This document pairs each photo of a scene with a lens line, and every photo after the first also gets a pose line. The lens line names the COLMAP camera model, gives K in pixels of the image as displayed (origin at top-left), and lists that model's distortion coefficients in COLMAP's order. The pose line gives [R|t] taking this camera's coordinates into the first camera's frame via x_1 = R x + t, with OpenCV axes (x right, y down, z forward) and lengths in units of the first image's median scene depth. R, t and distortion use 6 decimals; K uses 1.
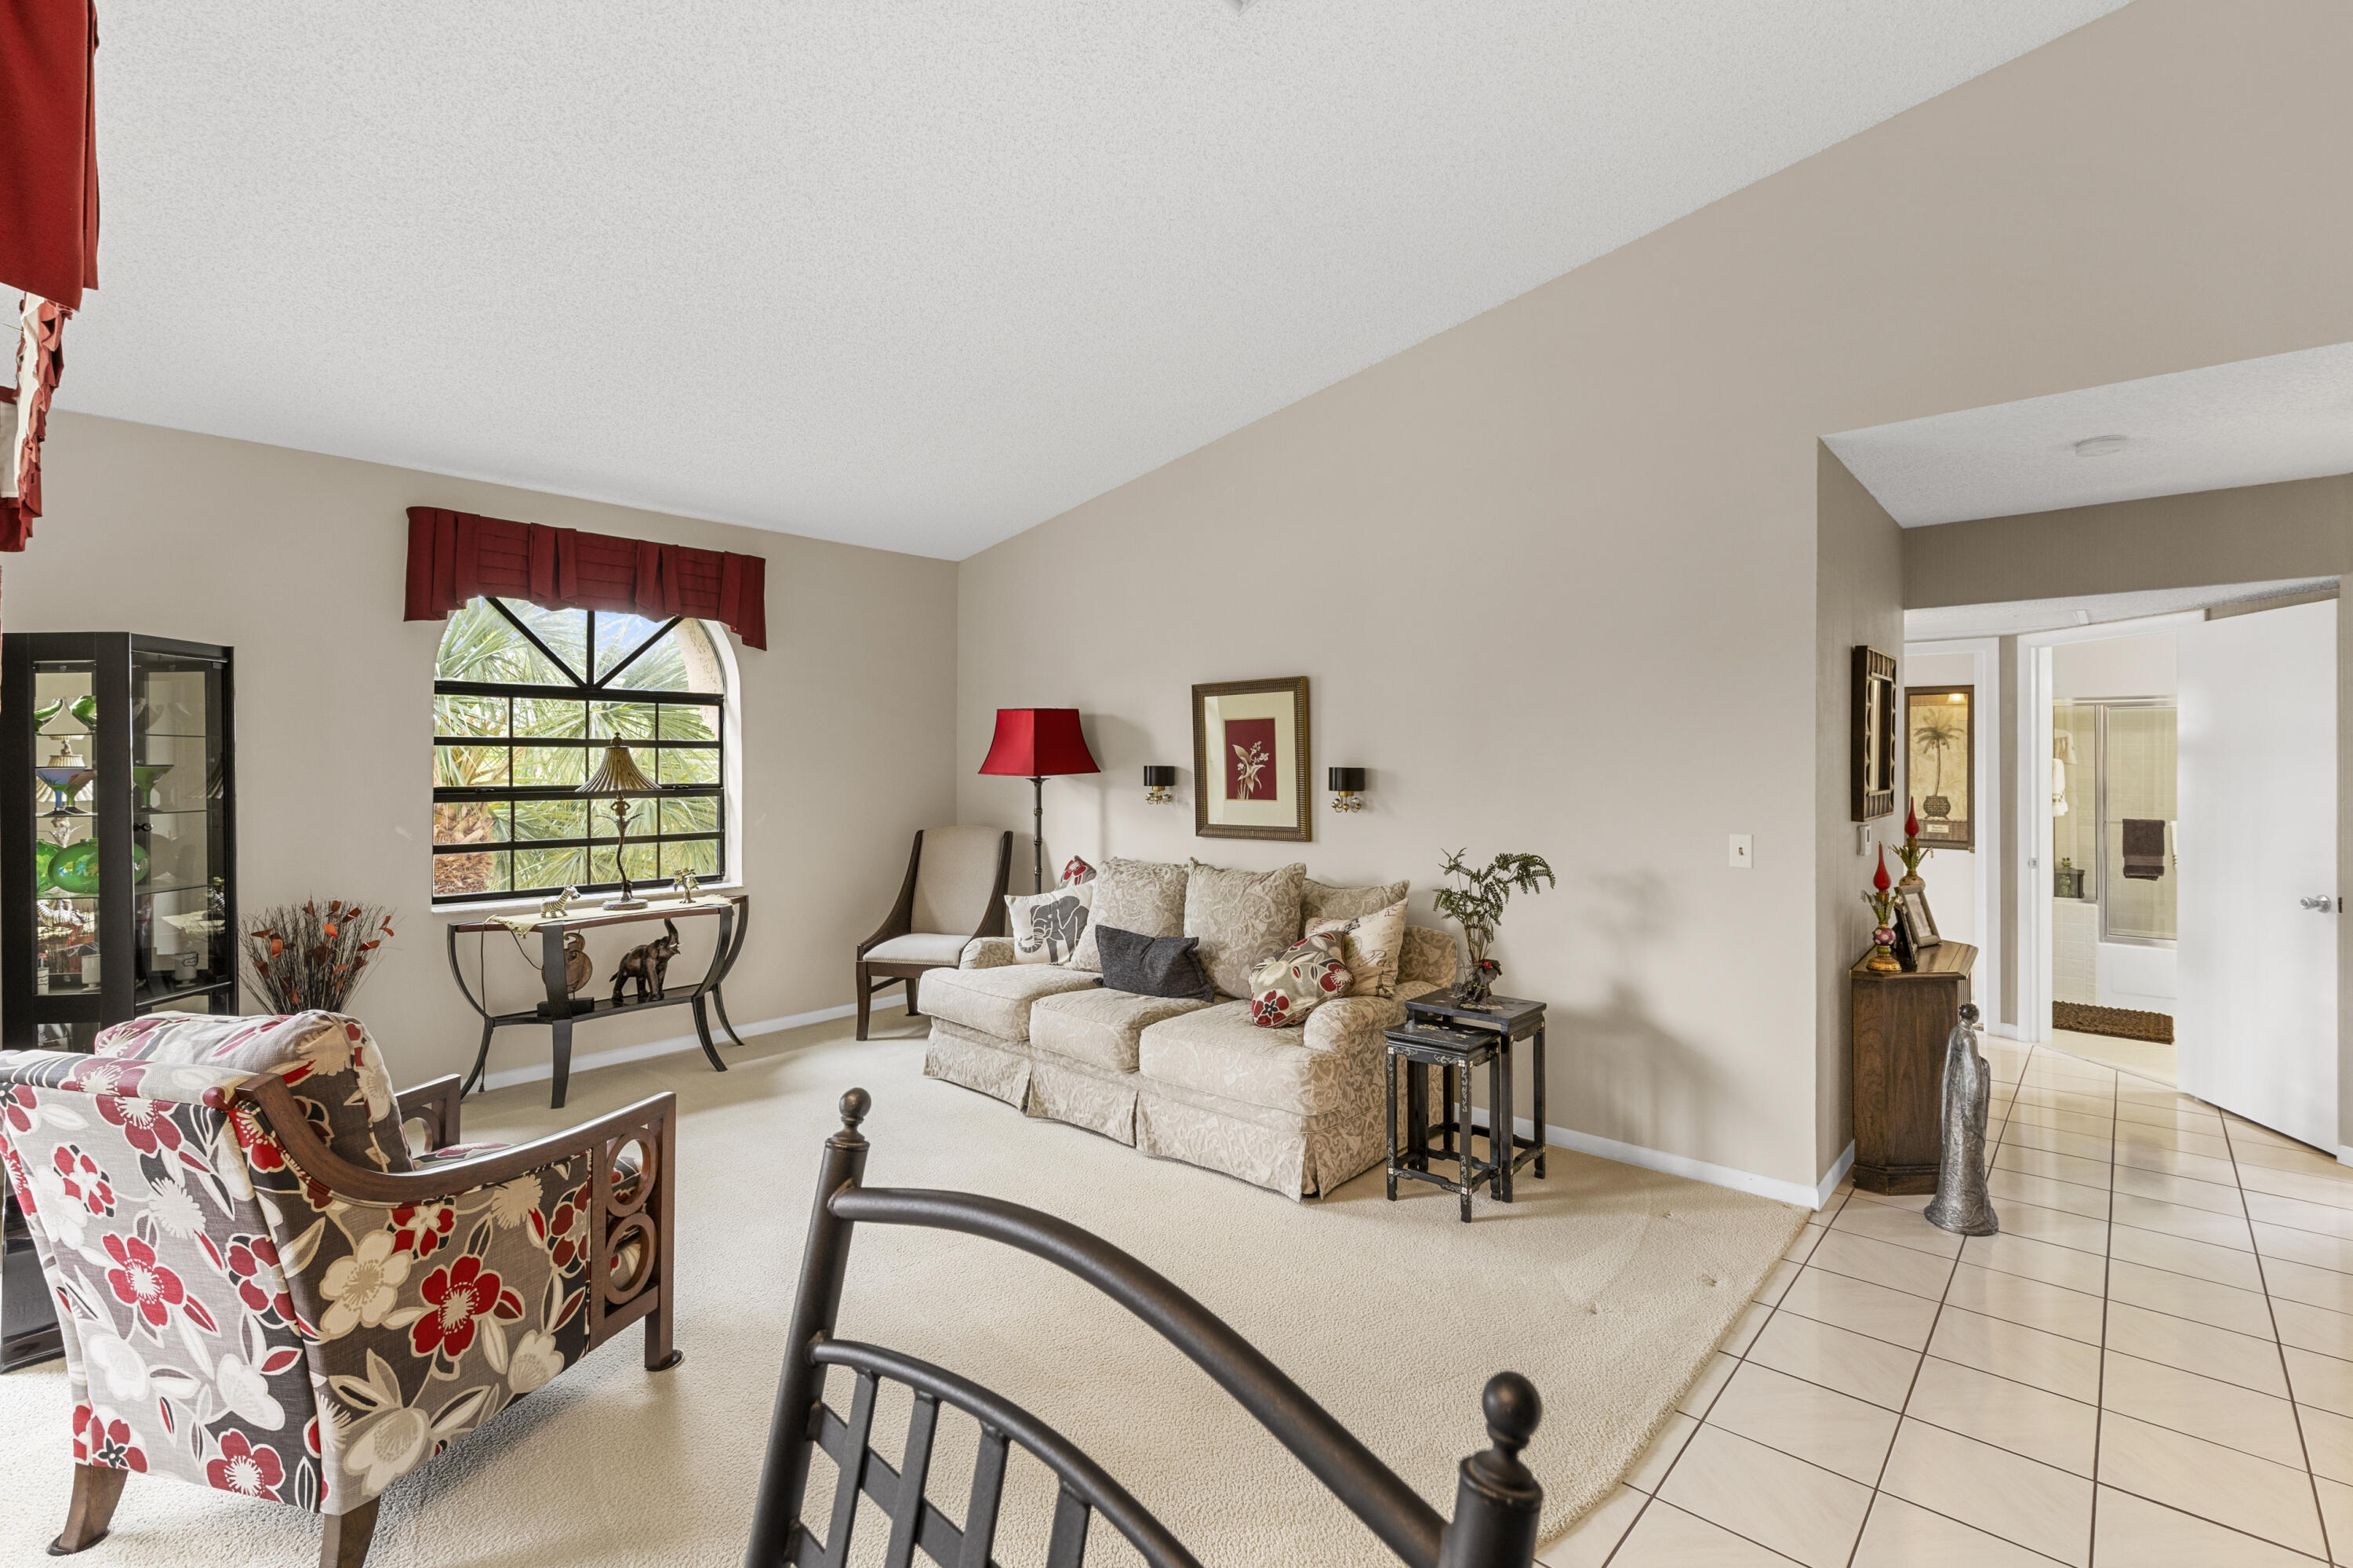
lens RADIAL K [[1058.4, 0, 1181.2], [0, 1058.4, 753.7], [0, 0, 1]] dist [0.003649, 0.000207]
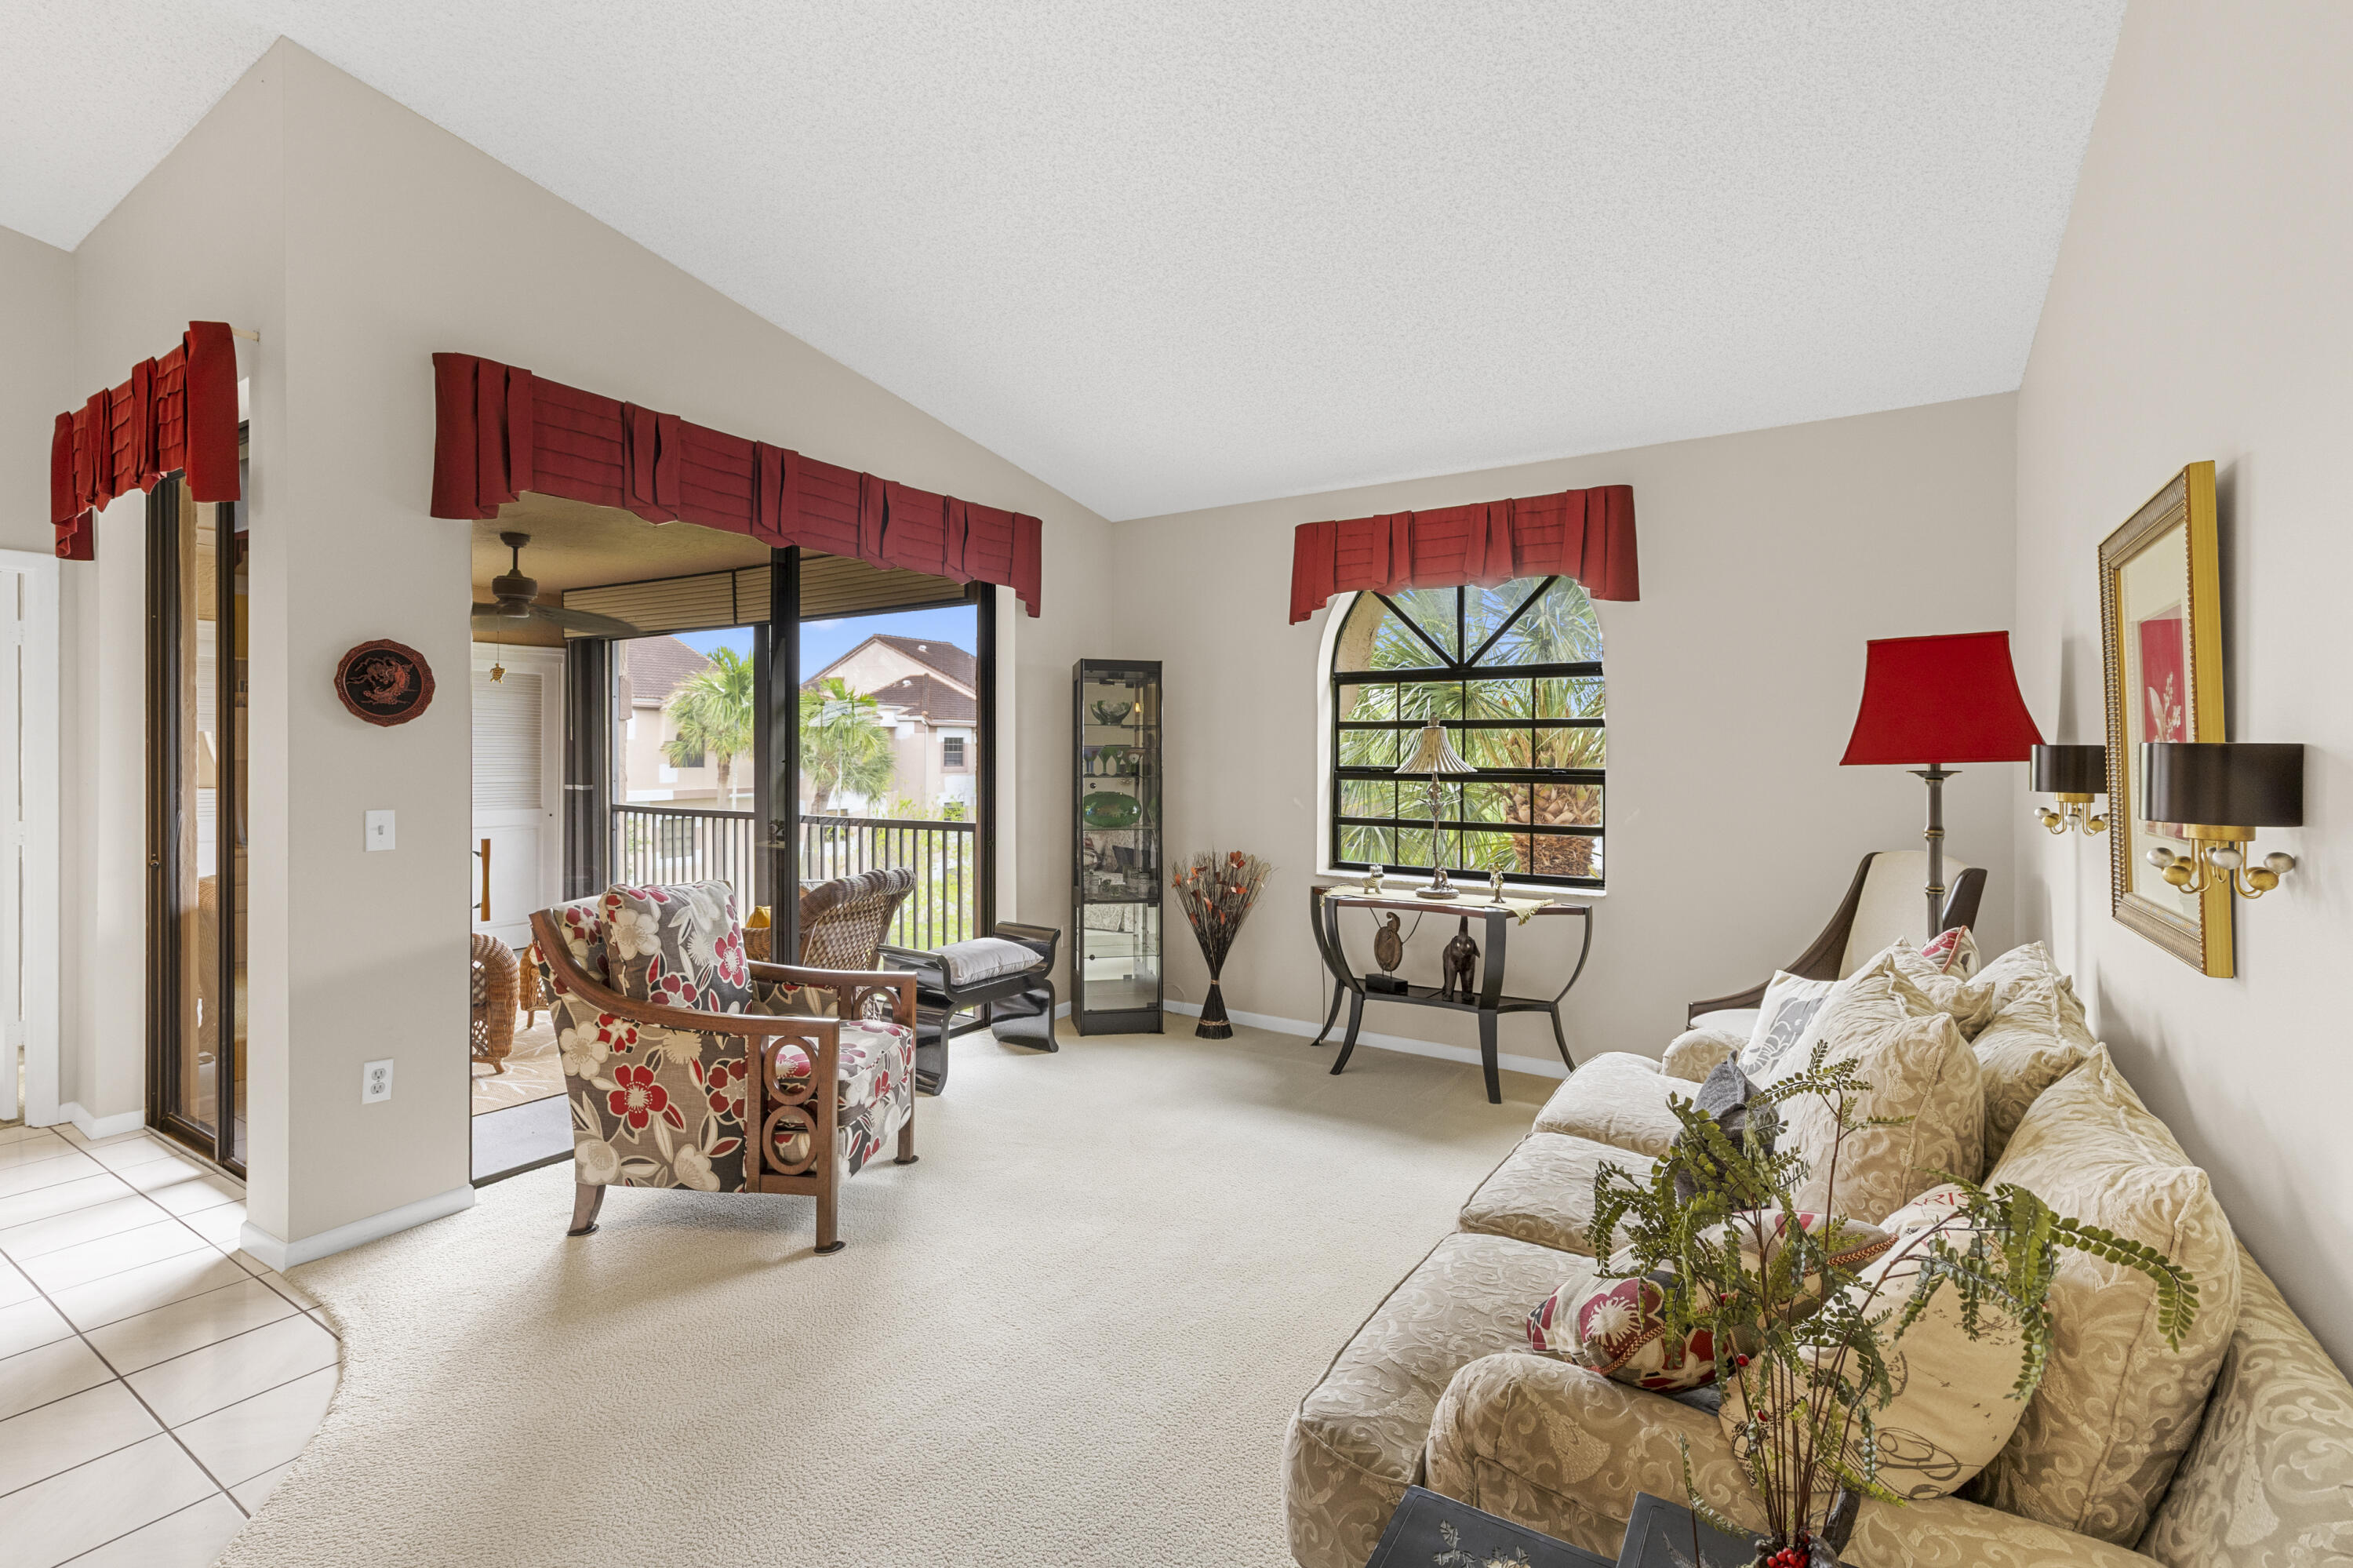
lens RADIAL K [[1058.4, 0, 1181.2], [0, 1058.4, 753.7], [0, 0, 1]] dist [0.003649, 0.000207]
pose [[0.155240, 0.003182, -0.987872, 0.405400], [0.004057, 0.999984, 0.003859, 0.013896], [0.987868, -0.004607, 0.155225, 0.673563]]
